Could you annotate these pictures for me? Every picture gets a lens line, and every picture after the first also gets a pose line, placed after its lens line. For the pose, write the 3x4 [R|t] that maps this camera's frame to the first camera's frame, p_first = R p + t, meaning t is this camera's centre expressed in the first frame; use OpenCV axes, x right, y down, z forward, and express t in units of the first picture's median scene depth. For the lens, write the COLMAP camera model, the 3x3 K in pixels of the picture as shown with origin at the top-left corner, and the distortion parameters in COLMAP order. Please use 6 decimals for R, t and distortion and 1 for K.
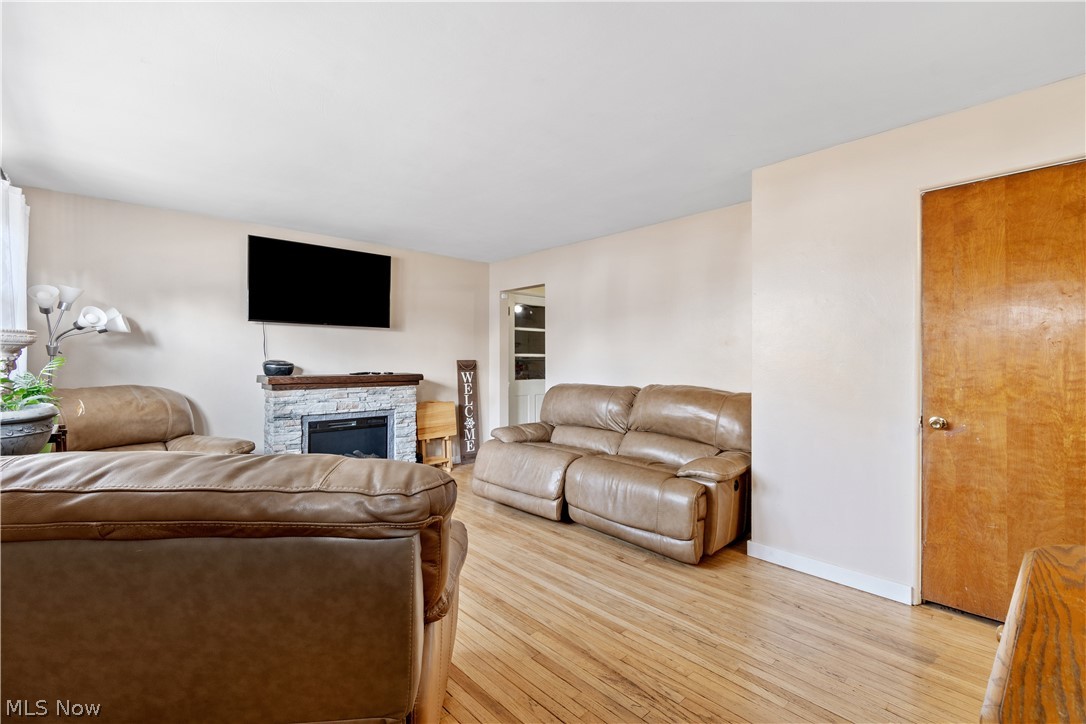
lens RADIAL K [[478.6, 0, 545.3], [0, 478.6, 365.9], [0, 0, 1]] dist [0.001943, 0.000173]
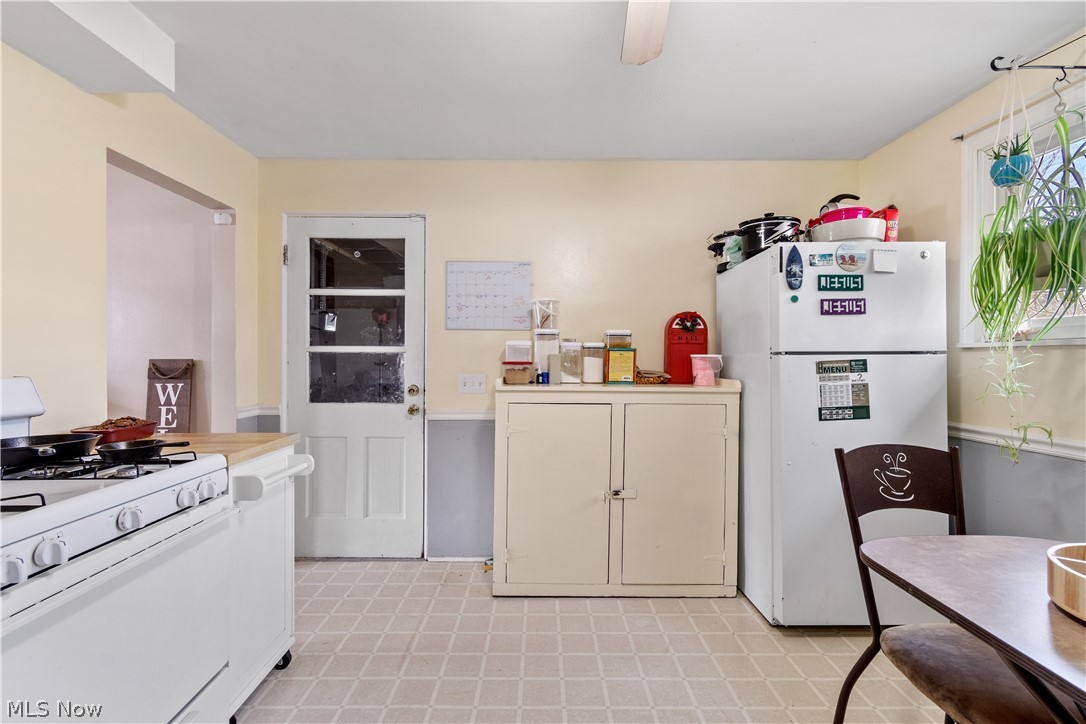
lens RADIAL K [[478.6, 0, 545.3], [0, 478.6, 365.9], [0, 0, 1]] dist [0.001943, 0.000173]
pose [[0.734686, 0.011505, -0.678310, 0.614393], [-0.009266, 0.999933, 0.006924, -0.016452], [0.678344, 0.001198, 0.734743, 1.192852]]
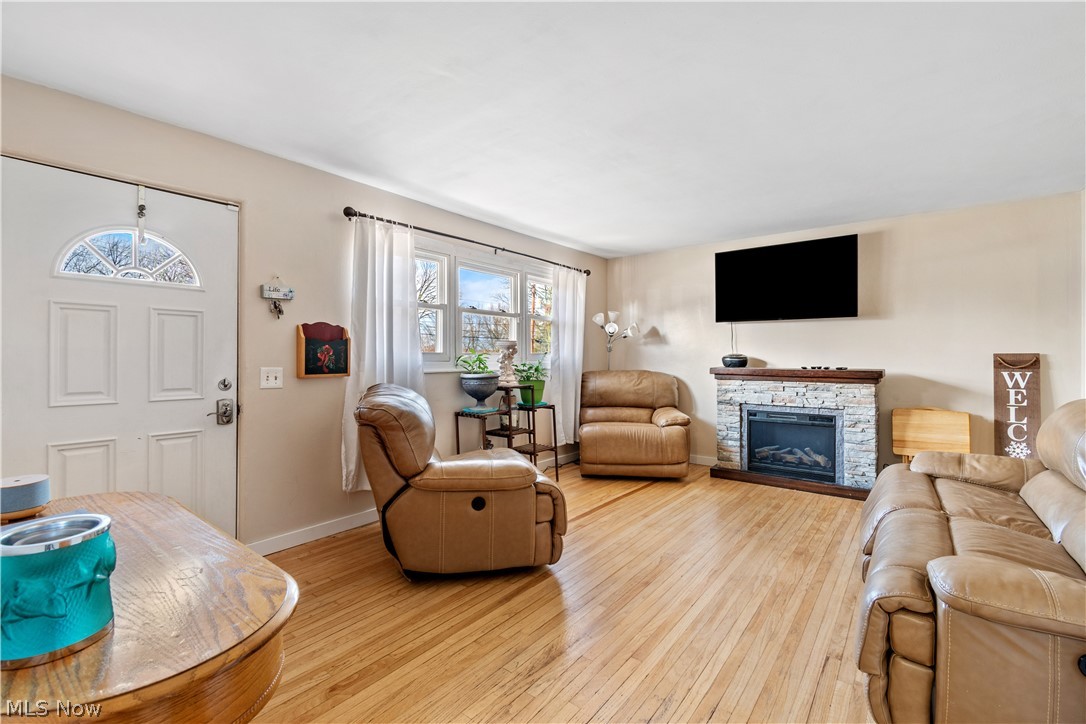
lens RADIAL K [[480.4, 0, 544.2], [0, 480.4, 359.1], [0, 0, 1]] dist [-0.000439, -0.000374]
pose [[0.159661, 0.007397, -0.987144, 0.504495], [-0.011885, 0.999914, 0.005571, -0.000718], [0.987100, 0.010843, 0.159735, 0.343928]]
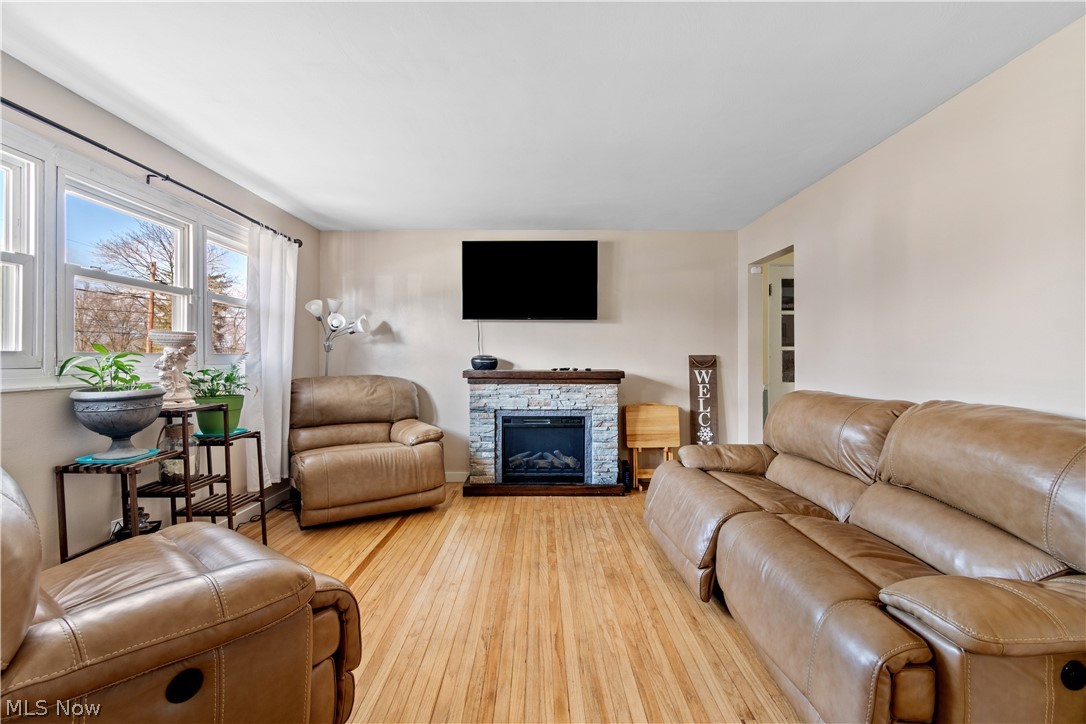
lens RADIAL K [[481.1, 0, 543.1], [0, 481.1, 355.0], [0, 0, 1]] dist [0.000850, -0.000104]
pose [[0.736871, -0.001425, -0.676032, 0.245055], [-0.008694, 0.999895, -0.011584, -0.000922], [0.675977, 0.014414, 0.736782, 0.296717]]
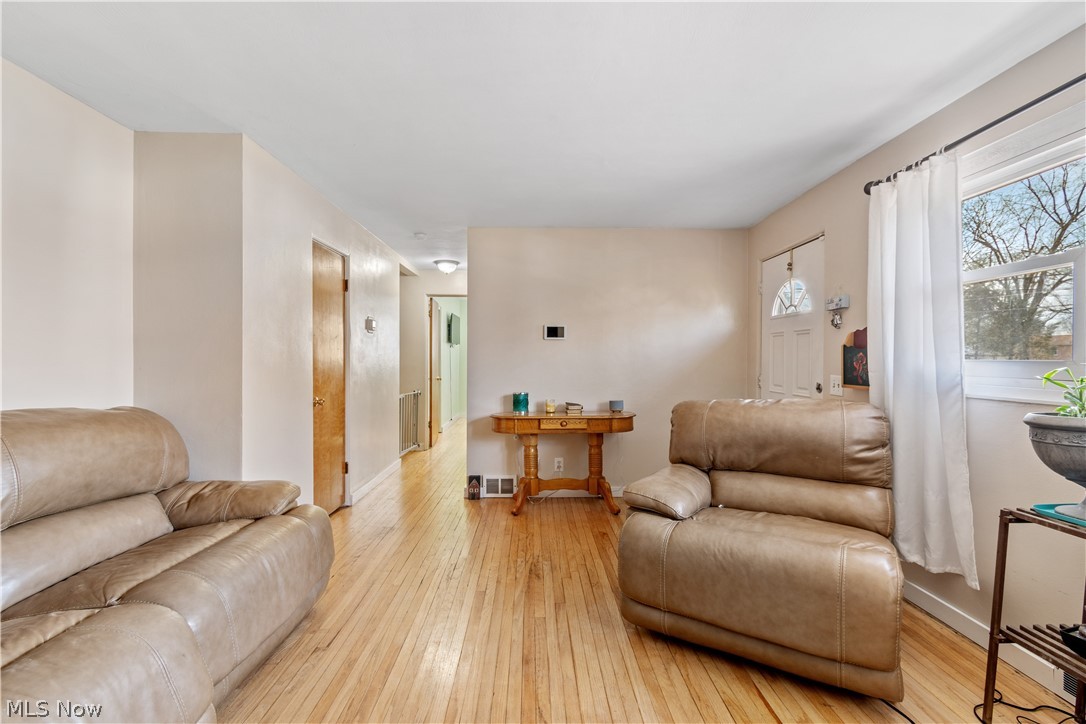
lens RADIAL K [[481.1, 0, 543.1], [0, 481.1, 355.0], [0, 0, 1]] dist [0.000850, -0.000104]
pose [[-0.745524, 0.006003, 0.666451, -0.370836], [0.003286, 0.999980, -0.005331, -0.009190], [-0.666470, -0.001785, -0.745529, 0.892700]]
